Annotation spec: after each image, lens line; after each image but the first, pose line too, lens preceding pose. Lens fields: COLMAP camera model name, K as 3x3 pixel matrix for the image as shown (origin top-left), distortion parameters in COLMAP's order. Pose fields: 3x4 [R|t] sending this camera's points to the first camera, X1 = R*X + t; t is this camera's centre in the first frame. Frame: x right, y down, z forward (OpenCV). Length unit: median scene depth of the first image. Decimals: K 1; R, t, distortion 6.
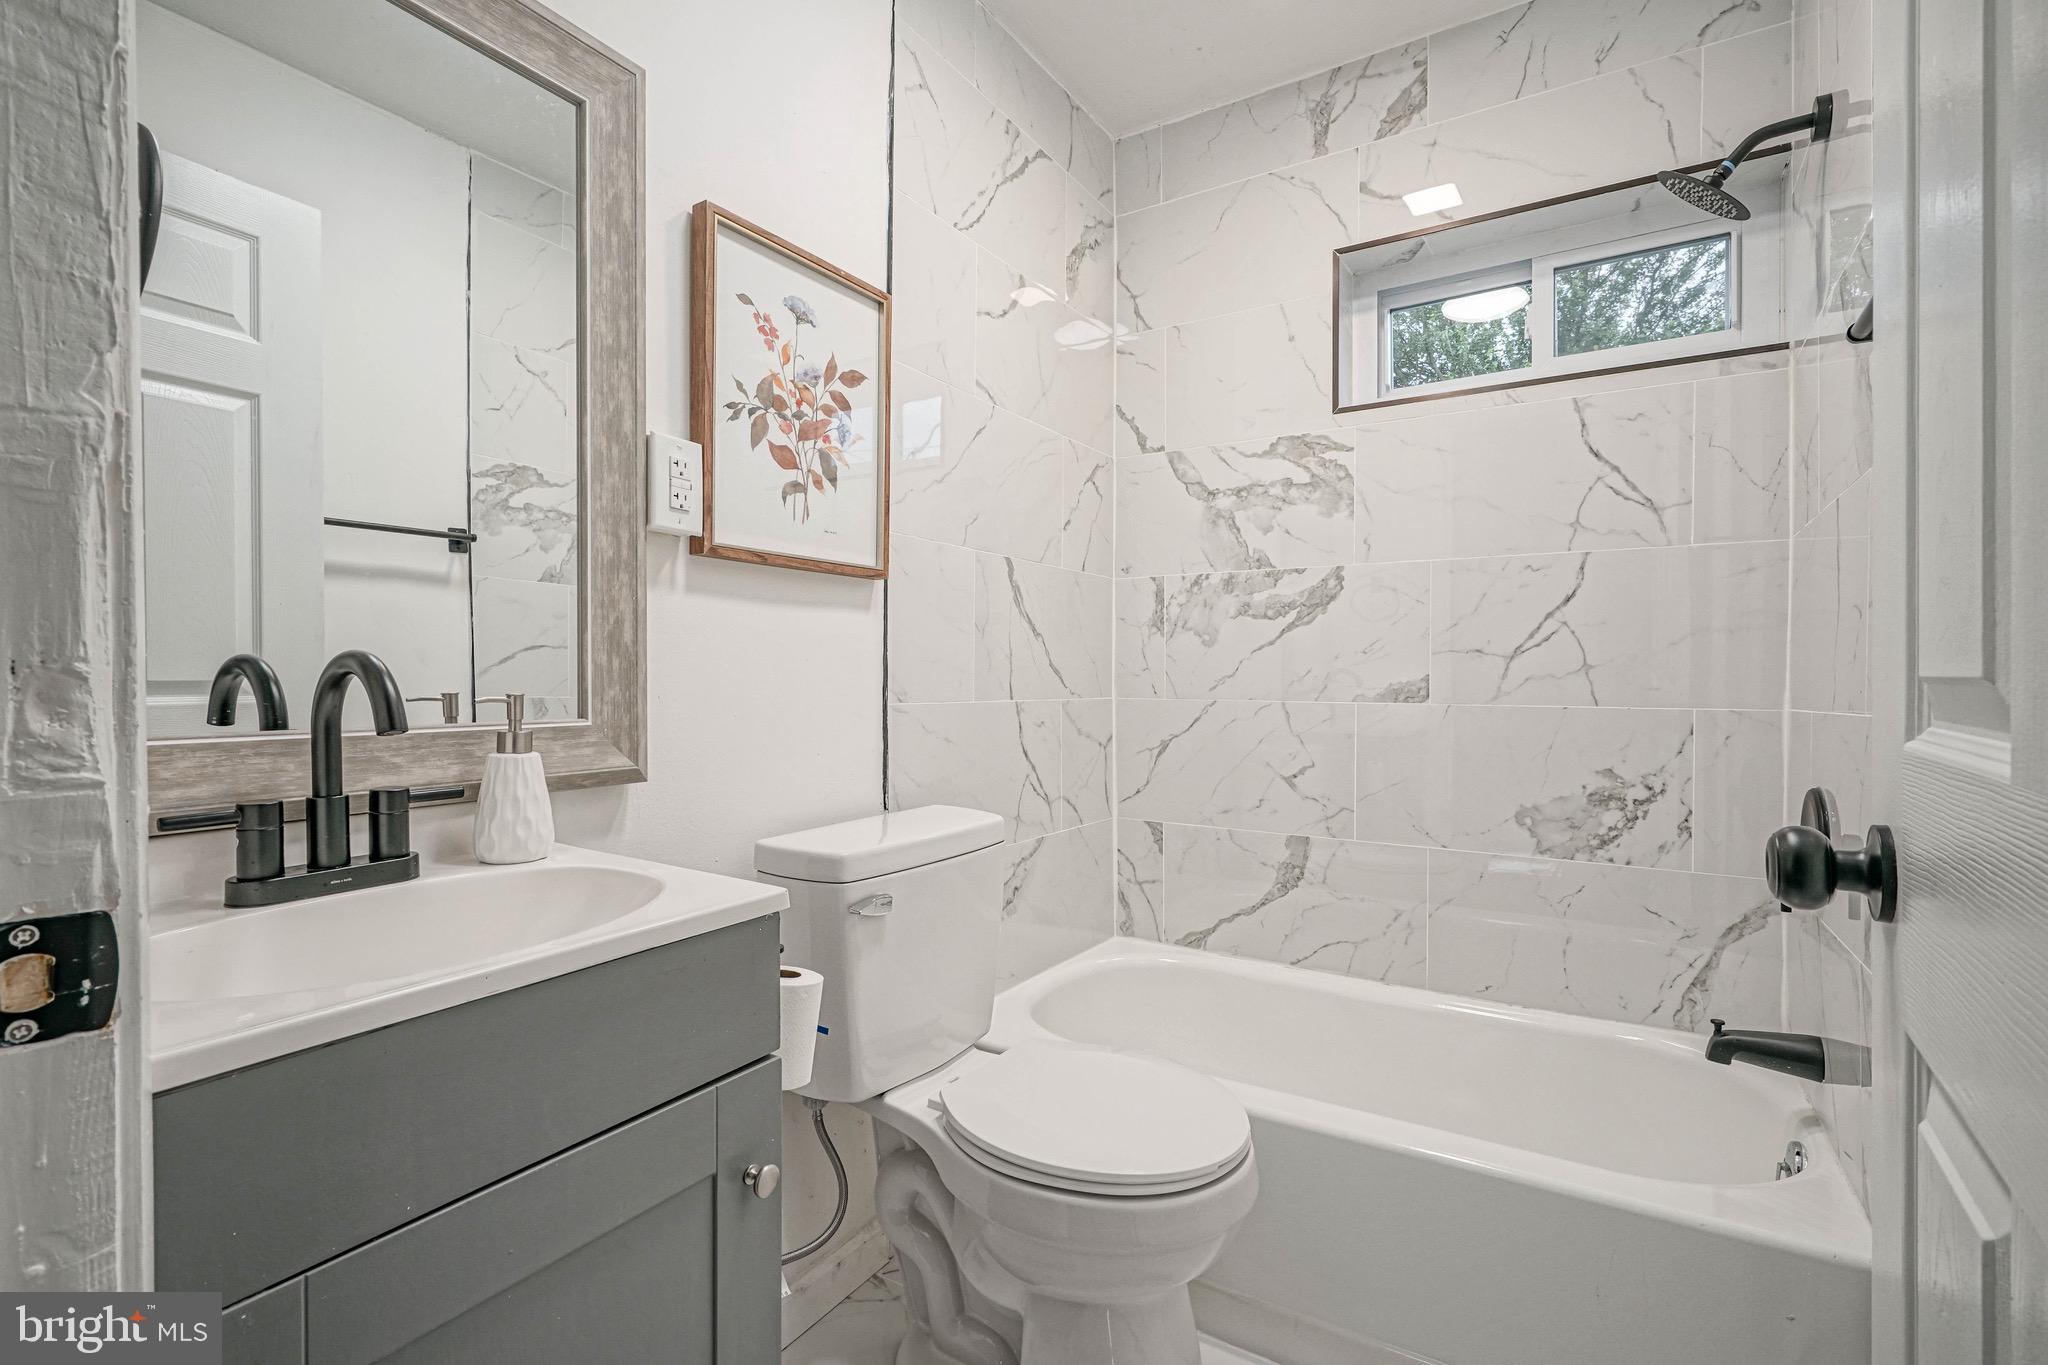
lens RADIAL K [[923.6, 0, 1045.0], [0, 923.6, 679.4], [0, 0, 1]] dist [-0.000923, 0.001319]
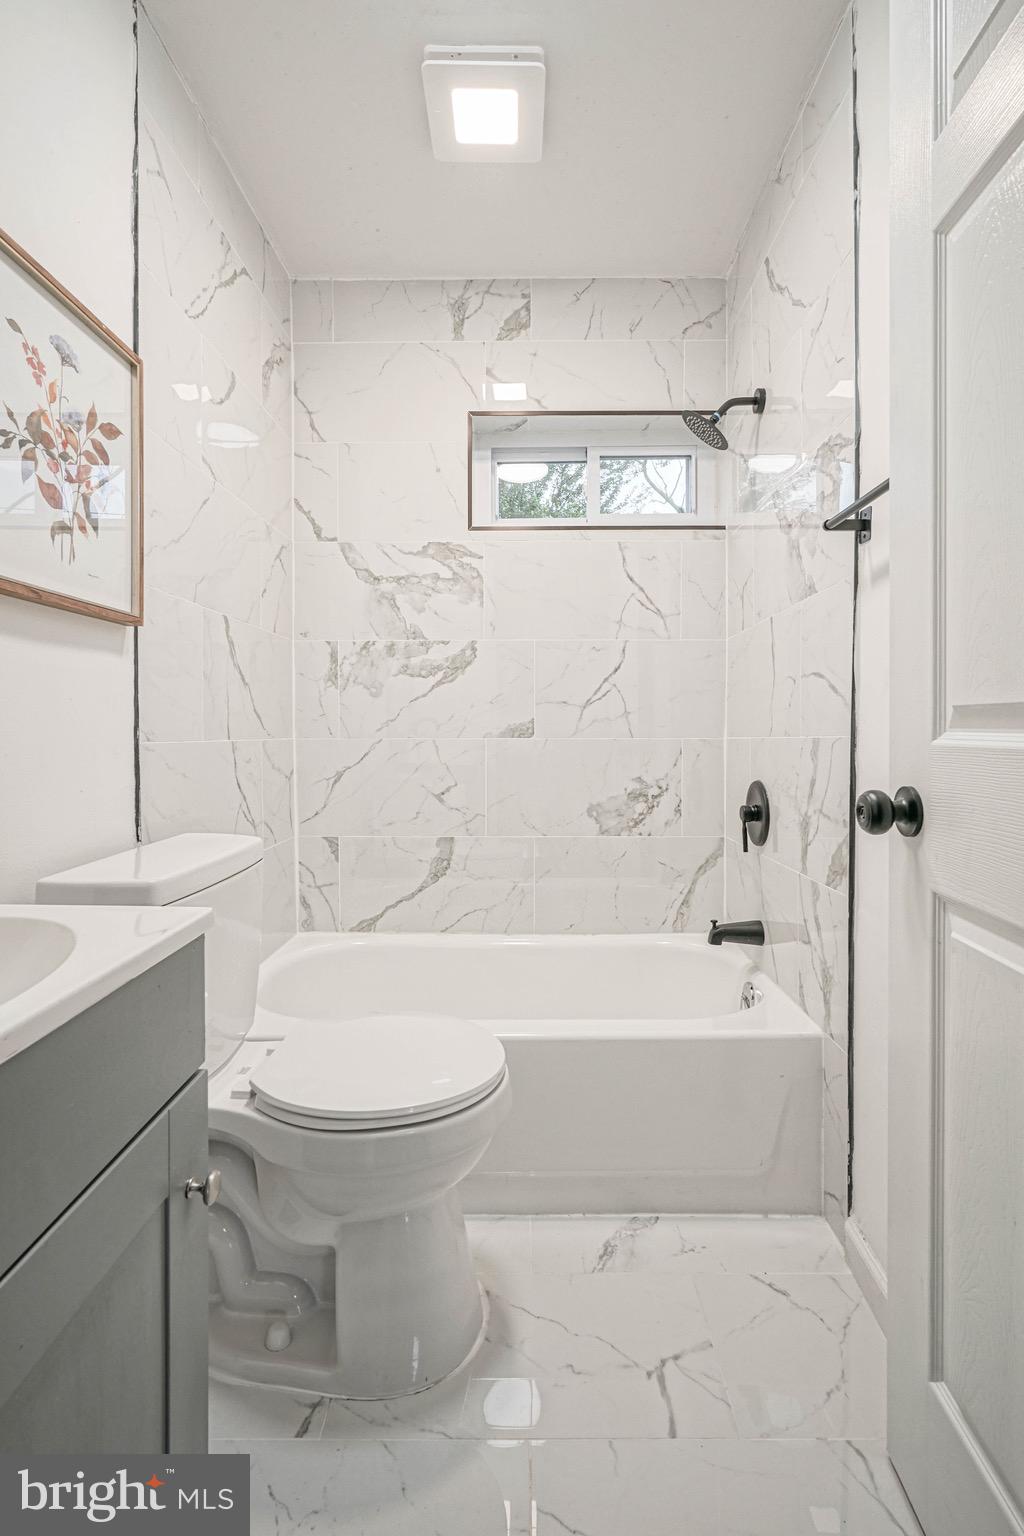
lens RADIAL K [[702.5, 0, 512.6], [0, 702.5, 736.5], [0, 0, 1]] dist [-0.001162, 0.001596]
pose [[0.855566, -0.011007, 0.517576, -0.218687], [0.007166, 0.999930, 0.009419, 0.014563], [-0.517644, -0.004350, 0.855585, 0.077567]]
